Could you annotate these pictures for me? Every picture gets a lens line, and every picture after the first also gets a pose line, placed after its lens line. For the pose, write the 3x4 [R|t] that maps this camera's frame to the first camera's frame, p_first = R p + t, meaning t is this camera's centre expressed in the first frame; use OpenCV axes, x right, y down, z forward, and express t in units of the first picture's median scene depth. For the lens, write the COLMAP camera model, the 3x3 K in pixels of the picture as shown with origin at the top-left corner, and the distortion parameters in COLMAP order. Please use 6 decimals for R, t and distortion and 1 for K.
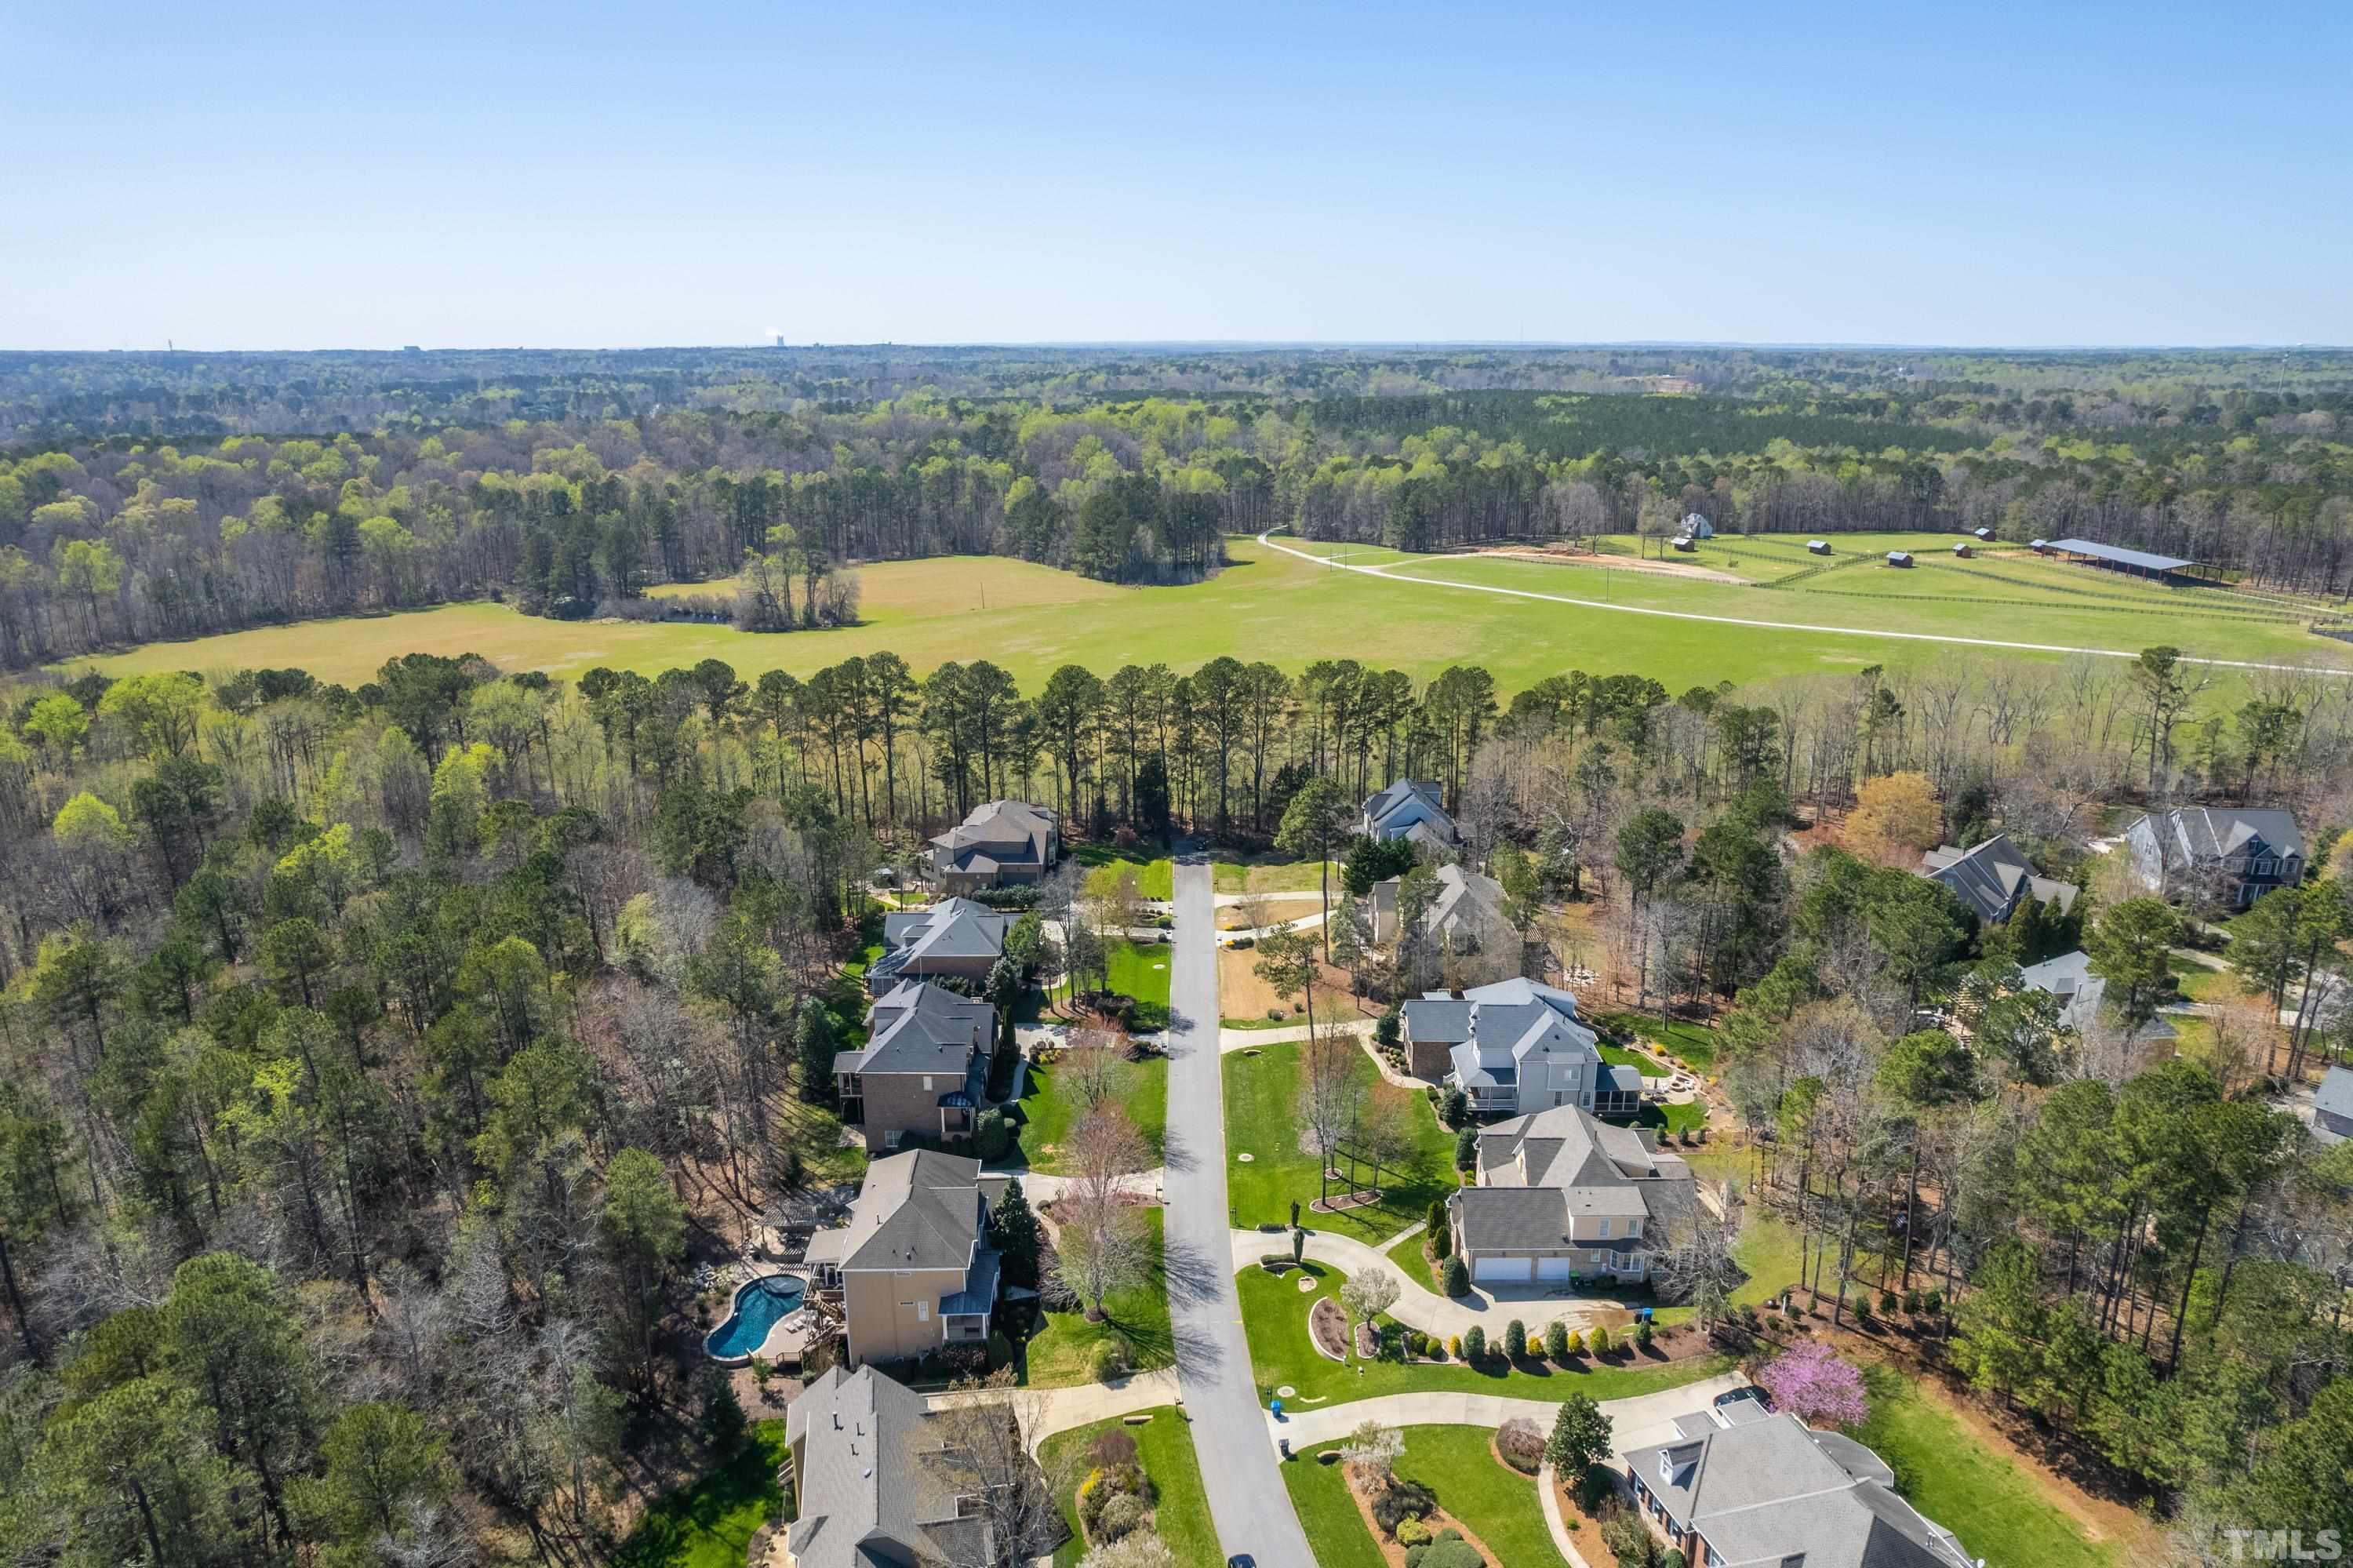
lens RADIAL K [[1518.3, 0, 1166.3], [0, 1518.3, 786.6], [0, 0, 1]] dist [-0.055850, 0.001143]
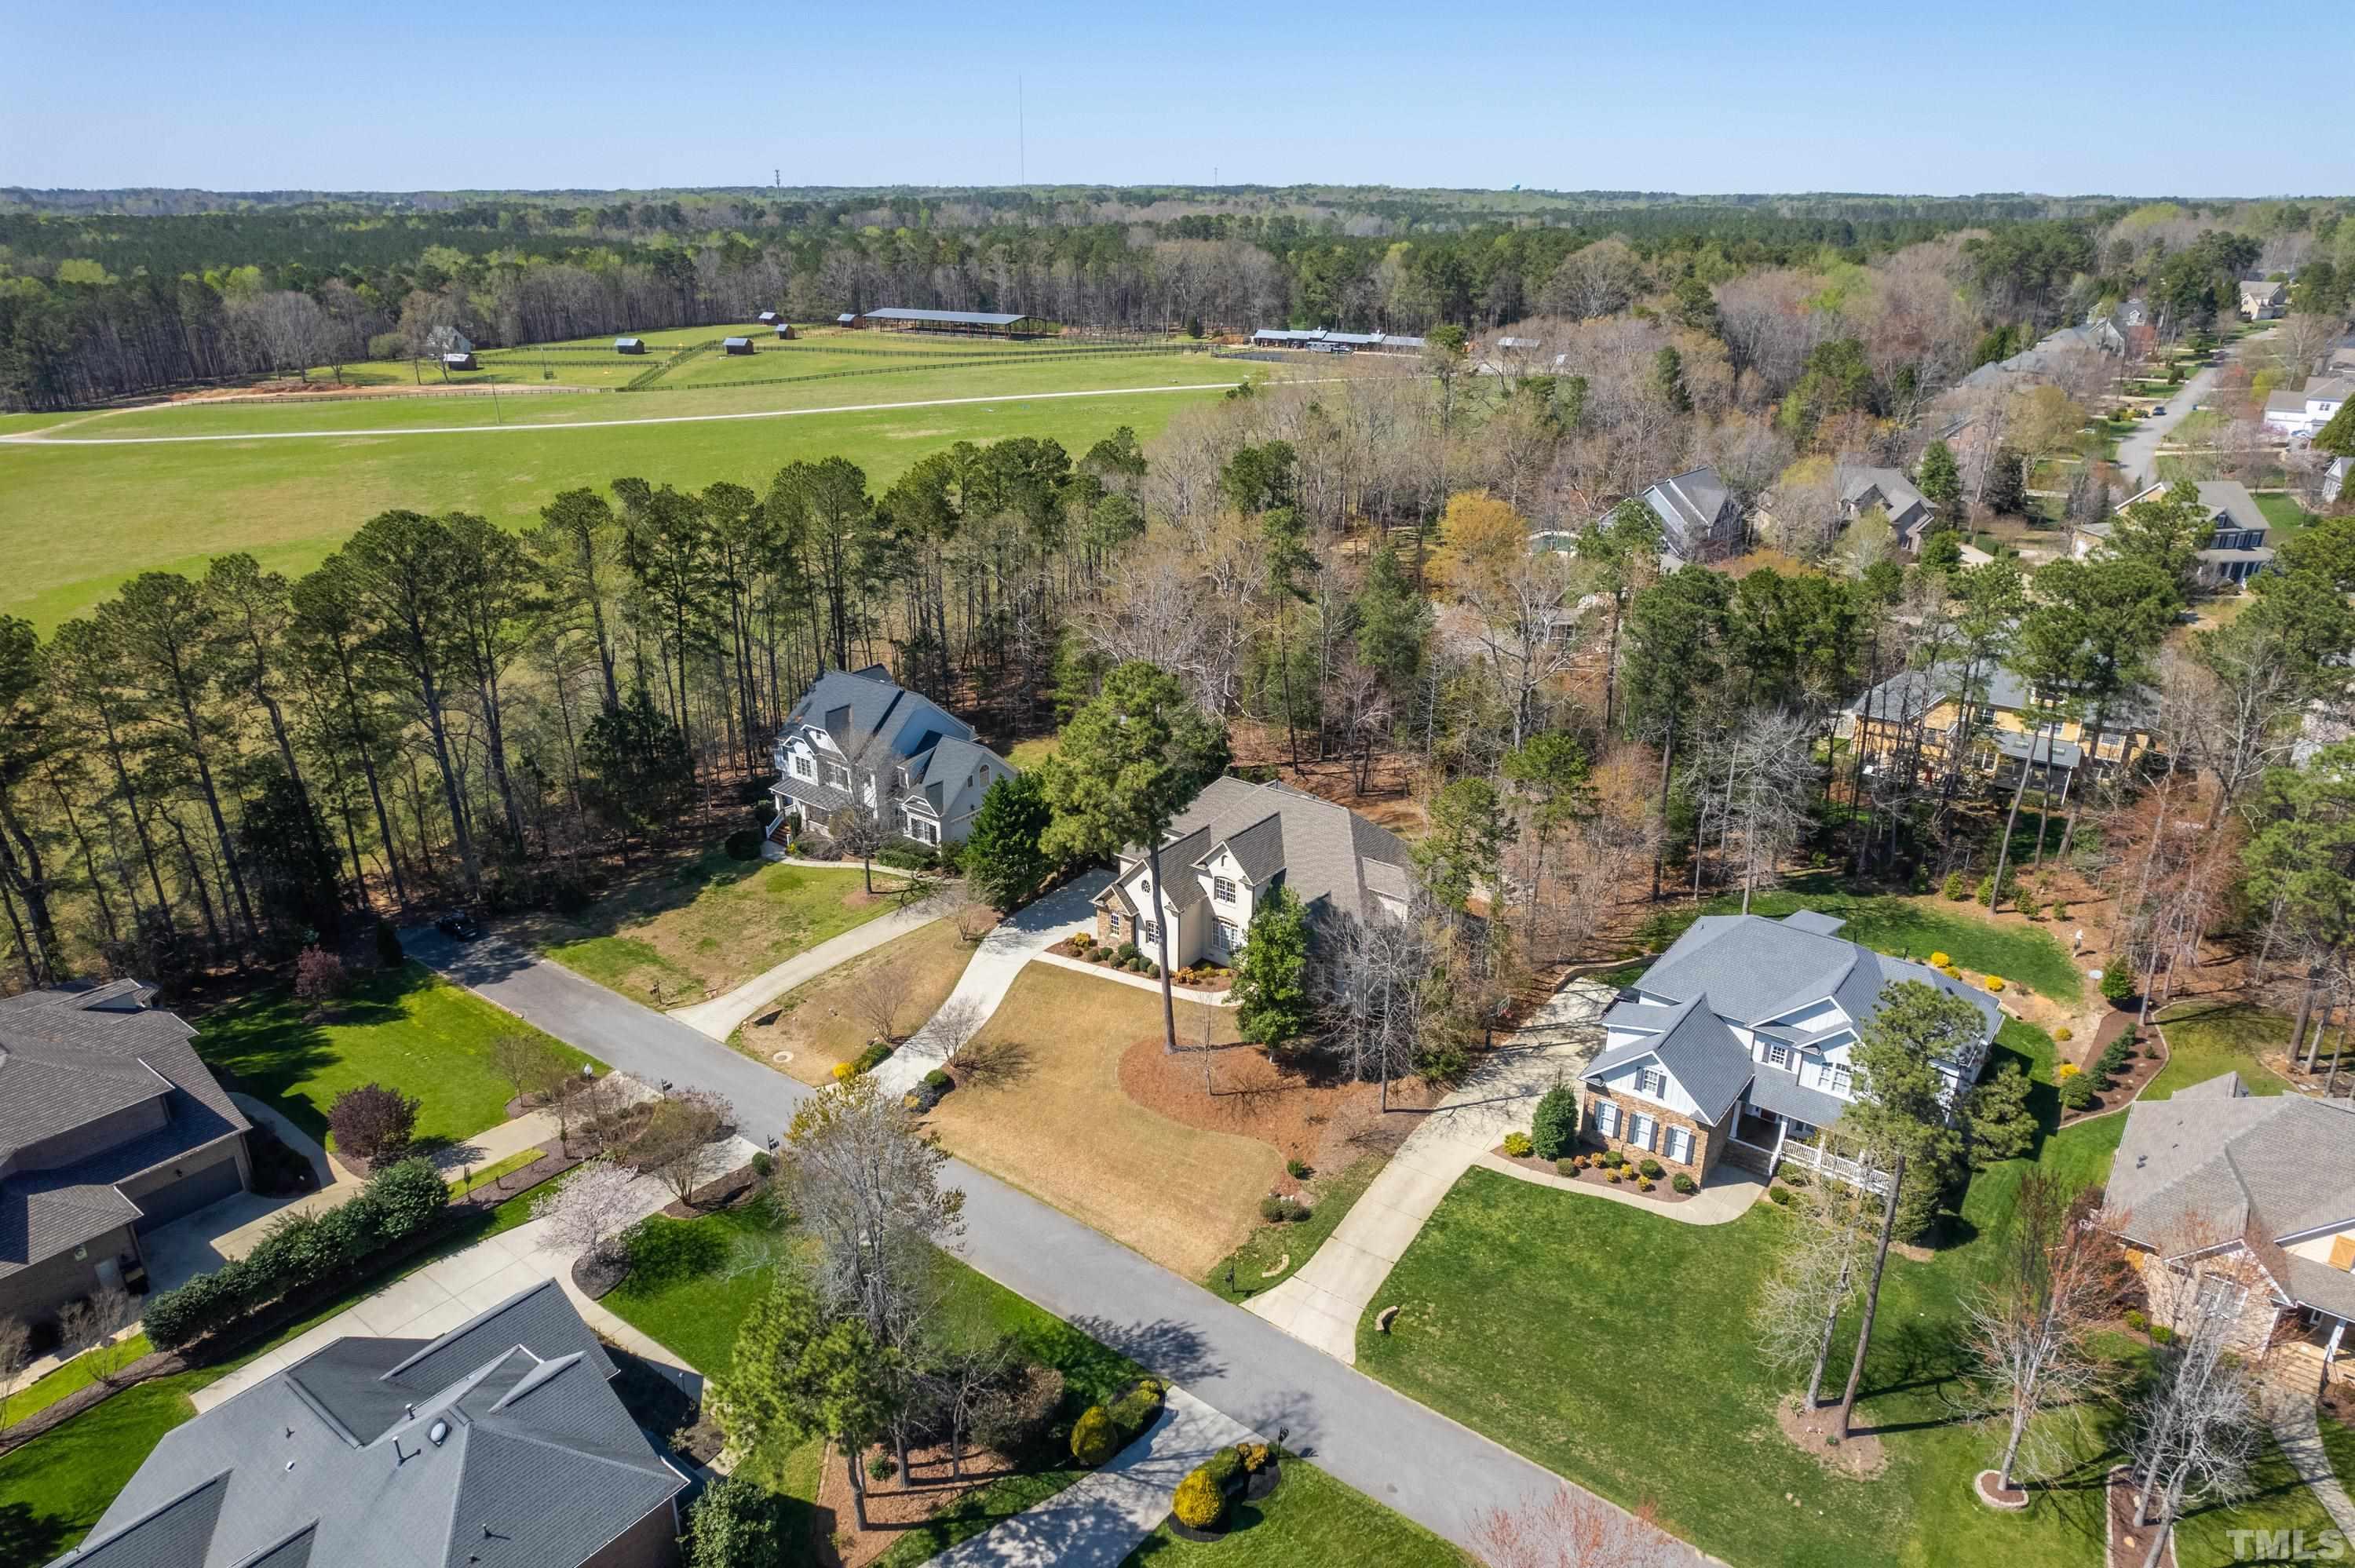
lens RADIAL K [[1512.9, 0, 1185.7], [0, 1512.9, 794.4], [0, 0, 1]] dist [-0.082105, 0.073557]
pose [[0.595543, -0.296052, 0.746781, -0.079601], [0.222151, 0.954056, 0.201062, -0.019542], [-0.771996, 0.046157, 0.633949, 0.252534]]
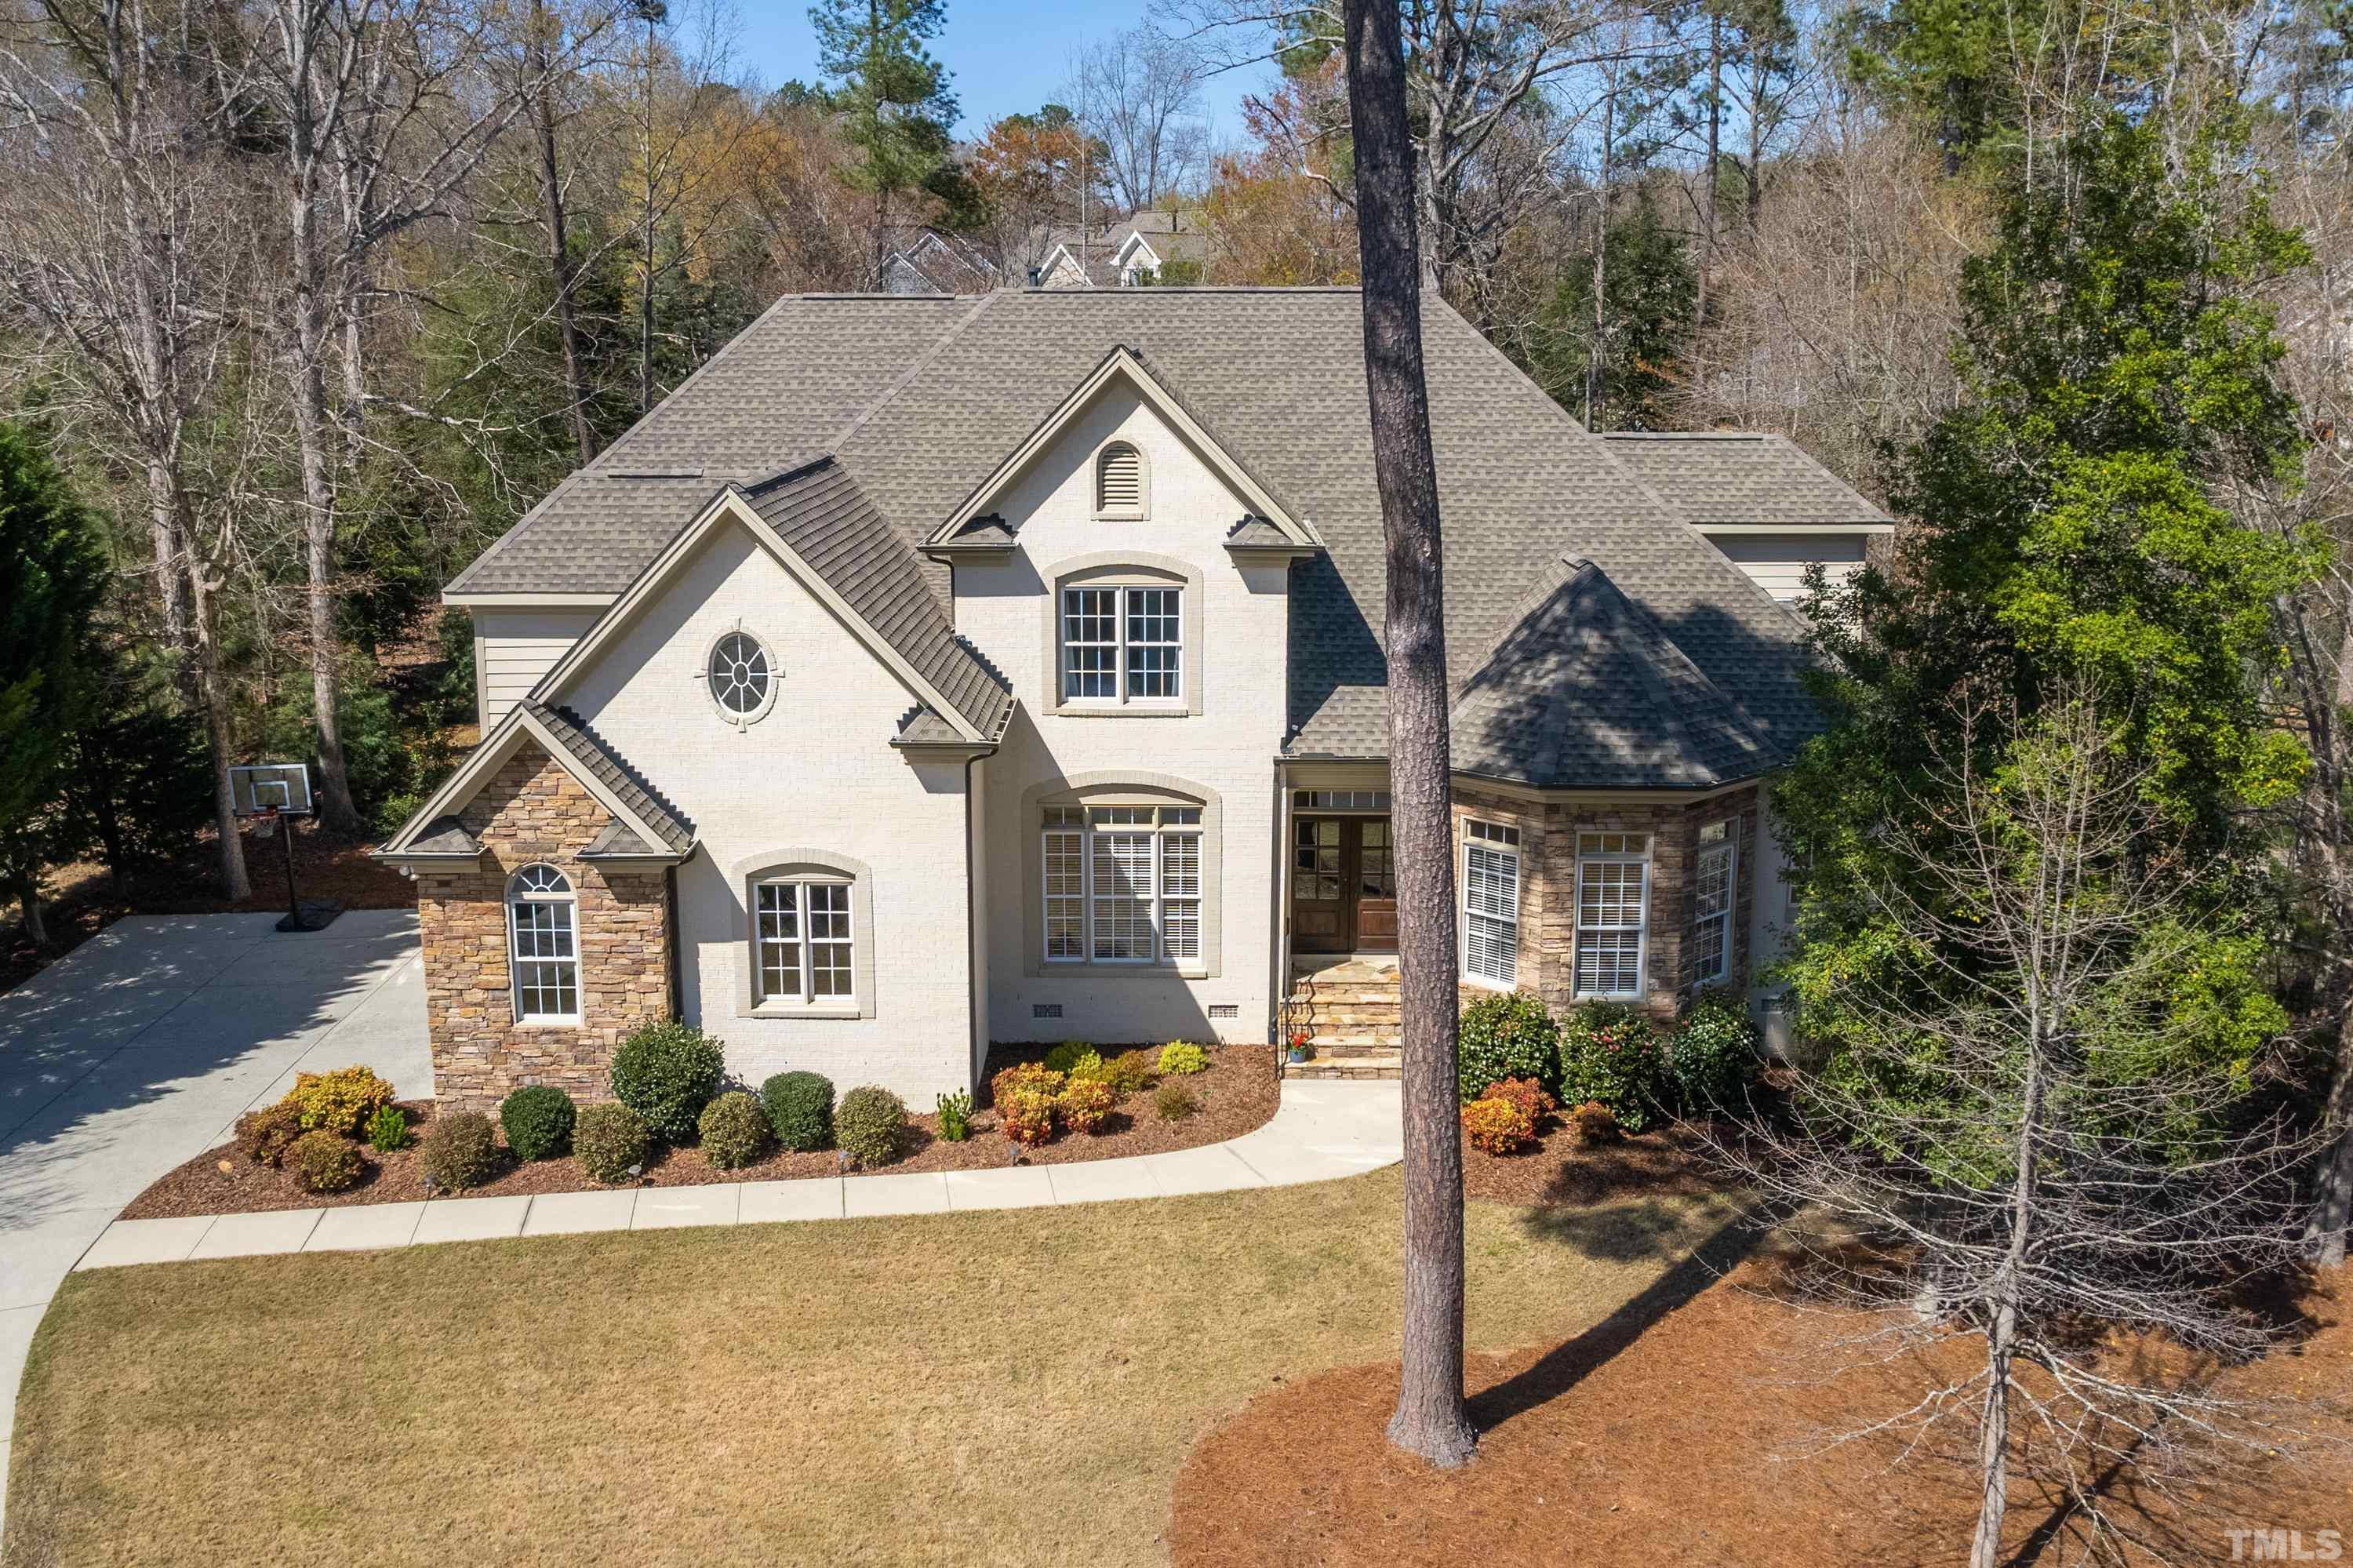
lens RADIAL K [[2205.1, 0, 1176.5], [0, 2205.1, 784.0], [0, 0, 1]] dist [-0.059590, 0.005139]
pose [[-0.009107, -0.207464, 0.978200, 0.003621], [0.281866, 0.938041, 0.201571, 0.022360], [-0.959410, 0.277558, 0.049934, 0.362534]]
